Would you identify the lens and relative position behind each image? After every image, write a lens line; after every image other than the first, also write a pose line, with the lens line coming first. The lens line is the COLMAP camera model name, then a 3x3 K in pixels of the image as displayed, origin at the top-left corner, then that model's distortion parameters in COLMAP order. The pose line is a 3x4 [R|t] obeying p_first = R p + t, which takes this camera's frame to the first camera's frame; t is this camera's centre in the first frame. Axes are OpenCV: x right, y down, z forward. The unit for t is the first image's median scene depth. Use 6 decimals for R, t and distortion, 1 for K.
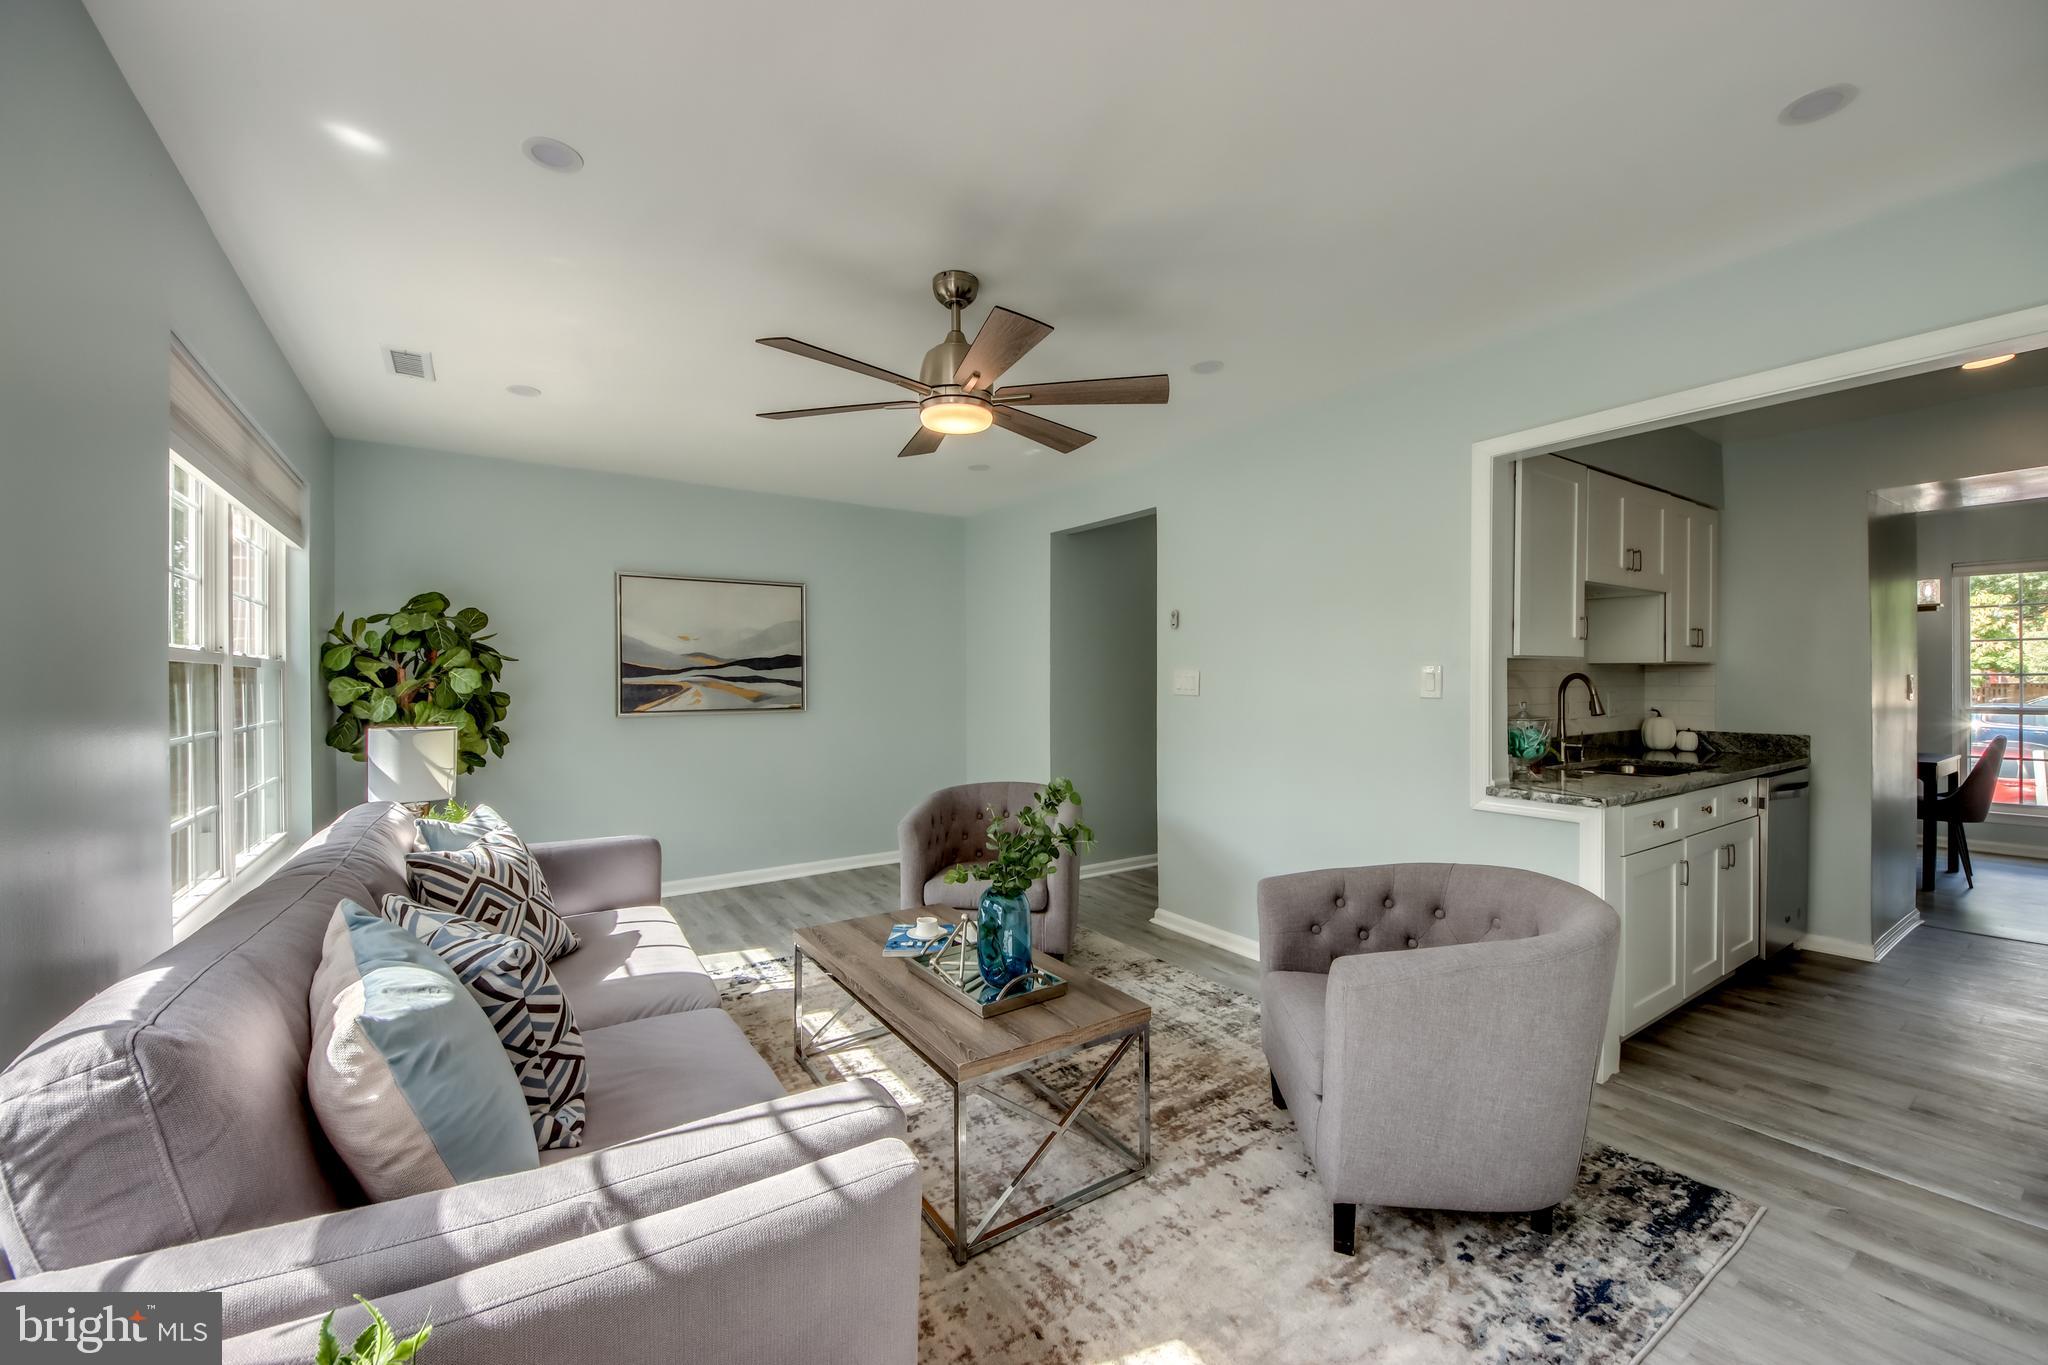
lens RADIAL K [[800.2, 0, 1036.6], [0, 800.2, 683.1], [0, 0, 1]] dist [0.000549, -0.000052]
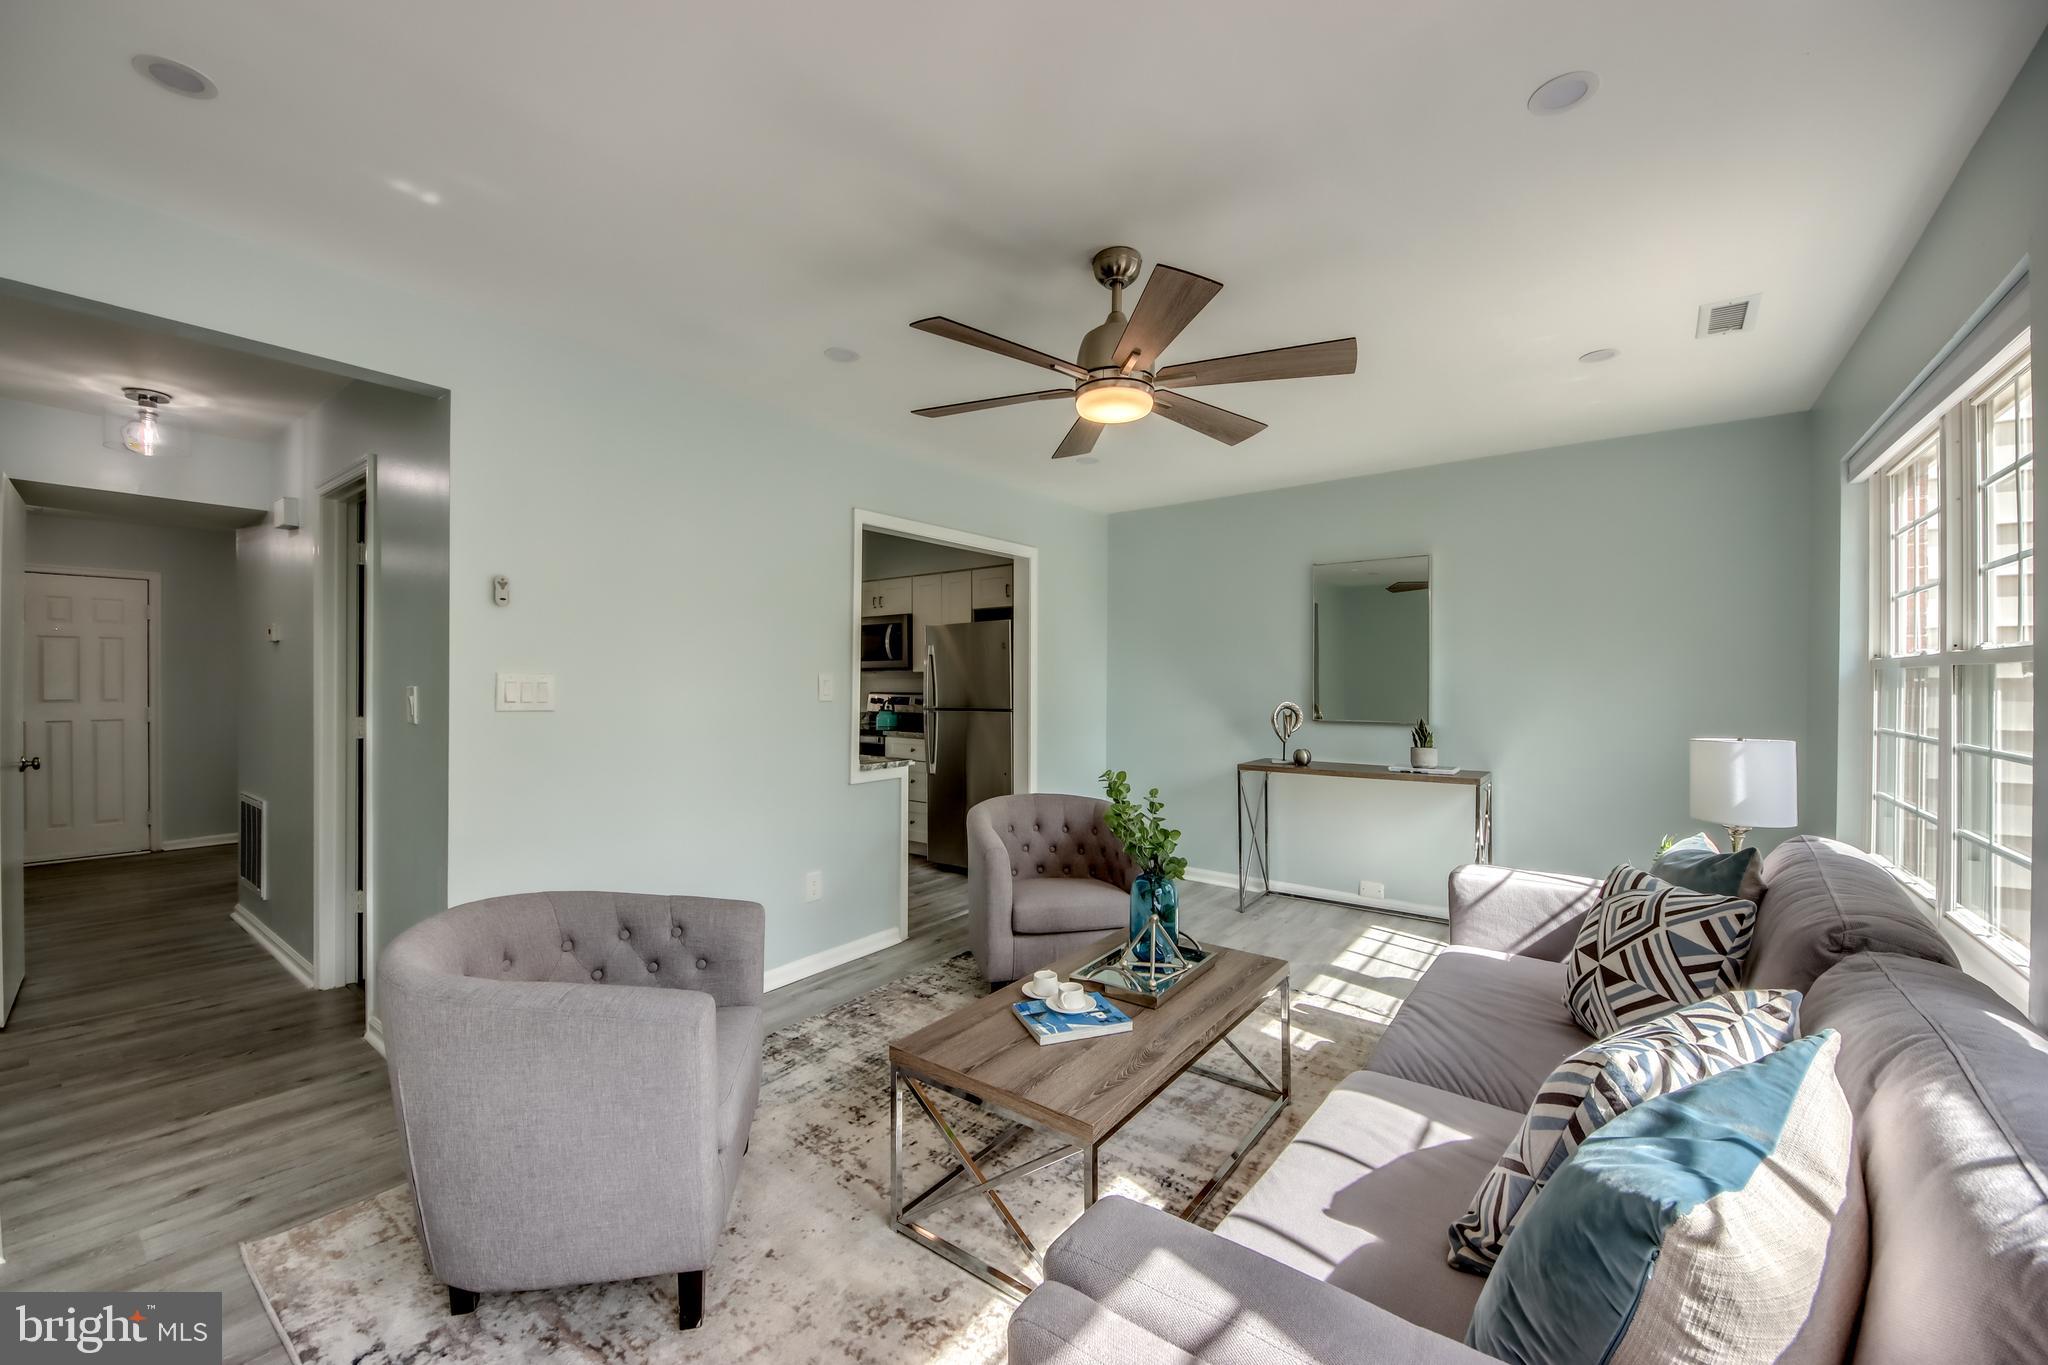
lens RADIAL K [[800.2, 0, 1036.6], [0, 800.2, 683.1], [0, 0, 1]] dist [0.000549, -0.000052]
pose [[-0.324458, 0.009143, 0.945856, -0.445860], [0.012548, 0.999907, -0.005361, 0.000807], [-0.945817, 0.010130, -0.324542, 0.656181]]
